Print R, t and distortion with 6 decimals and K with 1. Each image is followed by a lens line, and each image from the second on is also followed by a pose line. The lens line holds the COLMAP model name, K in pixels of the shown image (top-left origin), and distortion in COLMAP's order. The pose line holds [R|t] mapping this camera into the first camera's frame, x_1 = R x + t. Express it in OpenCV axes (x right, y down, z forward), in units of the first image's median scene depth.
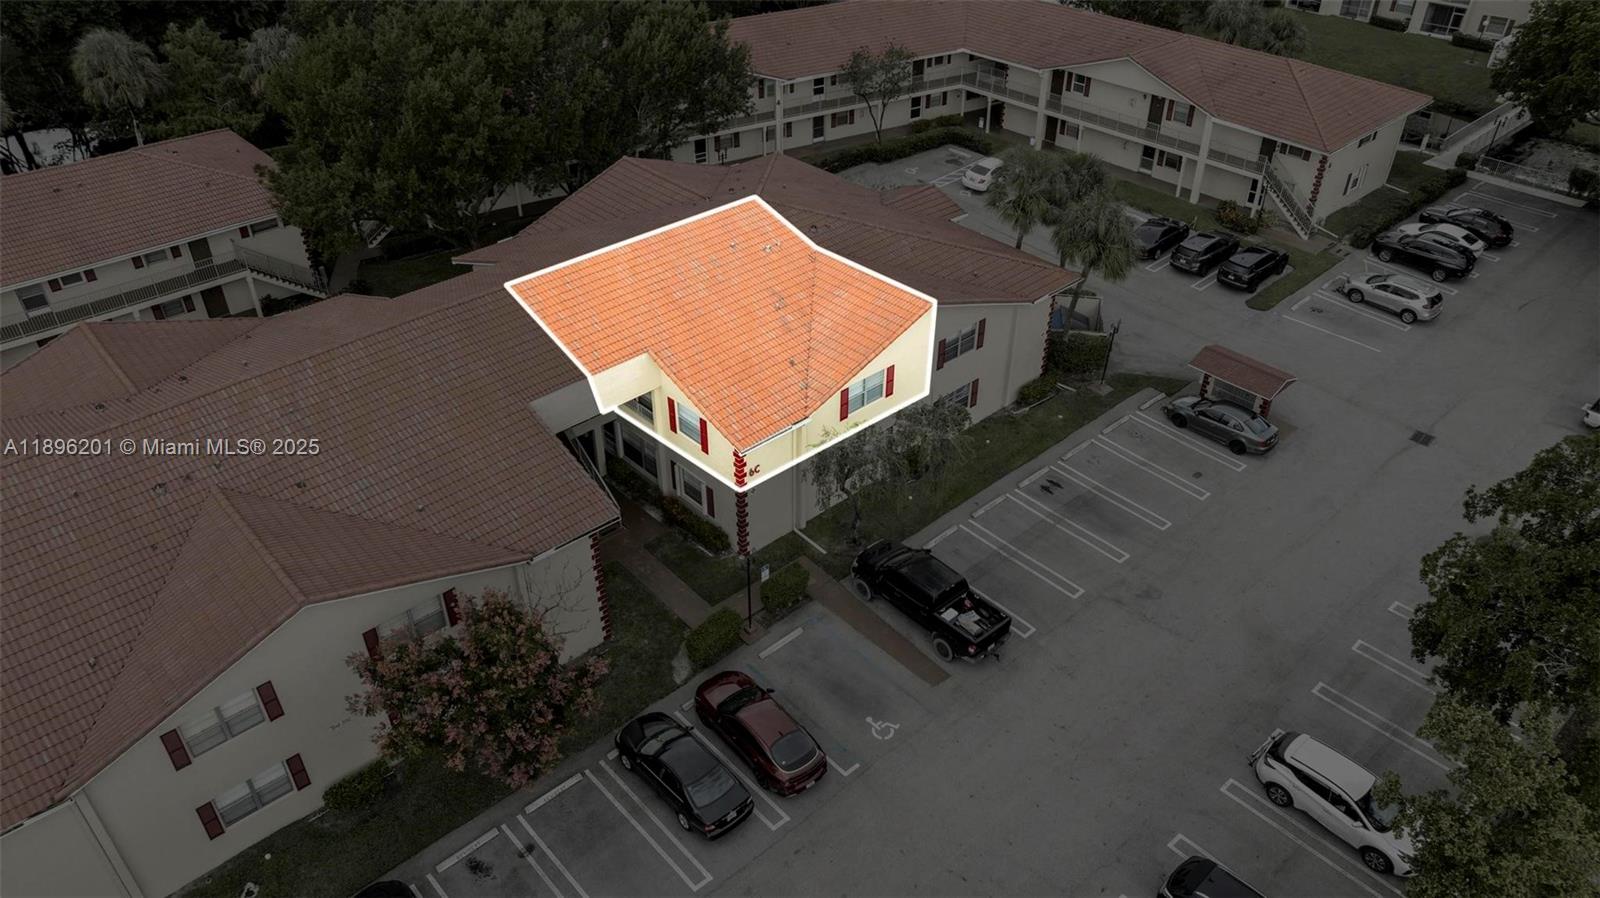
lens RADIAL K [[1136.5, 0, 800.0], [0, 1136.5, 449.0], [0, 0, 1]] dist [-0.011238, 0.002597]
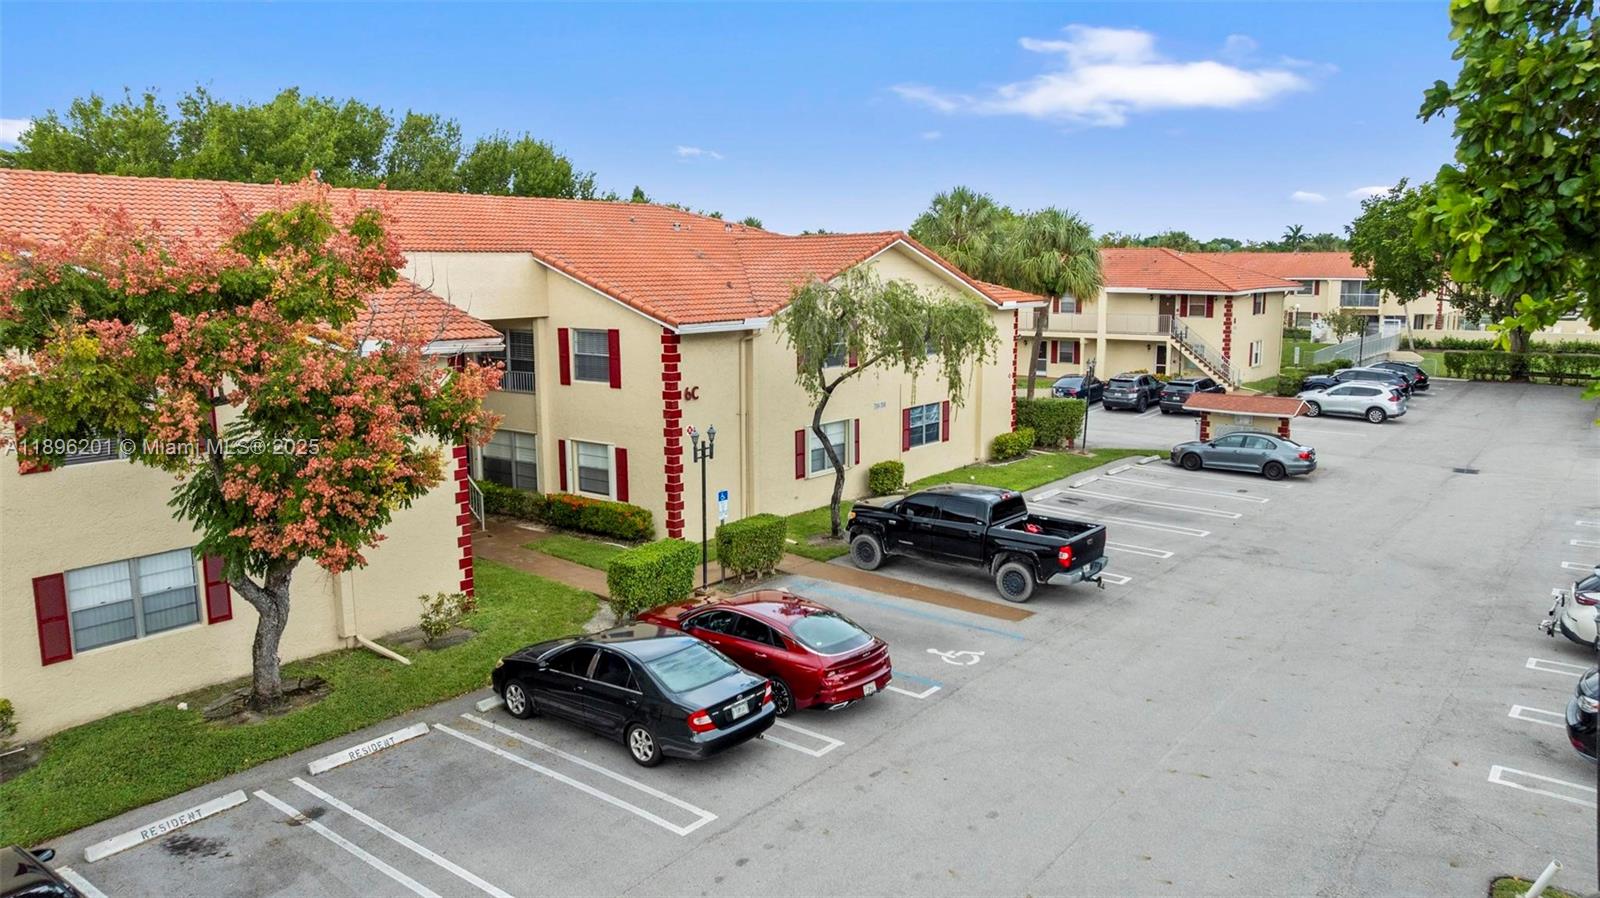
lens RADIAL K [[1136.5, 0, 800.0], [0, 1136.5, 449.0], [0, 0, 1]] dist [-0.011238, 0.002597]
pose [[0.985120, -0.033586, 0.168552, -0.090147], [0.104773, 0.894770, -0.434061, 0.345574], [-0.136237, 0.445262, 0.884975, 0.386889]]
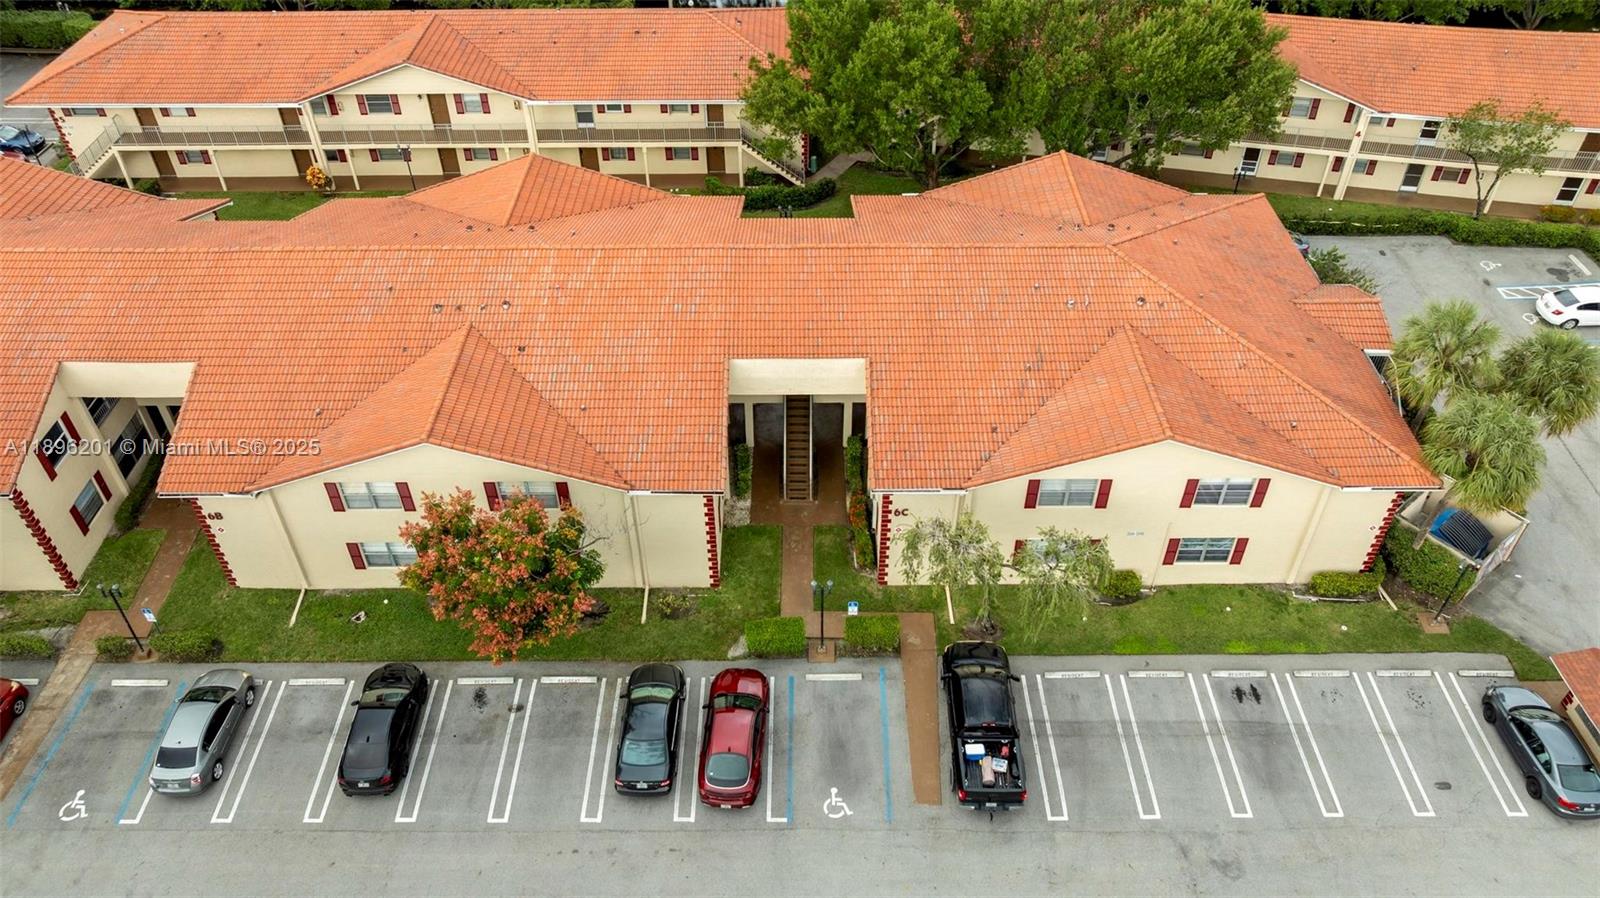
lens RADIAL K [[1156.9, 0, 800.0], [0, 1156.9, 449.0], [0, 0, 1]] dist [-0.015083, -0.000780]
pose [[0.736339, 0.440638, -0.513462, 0.373486], [-0.385646, 0.896858, 0.216615, -0.206886], [0.555951, 0.038513, 0.830322, 0.118933]]
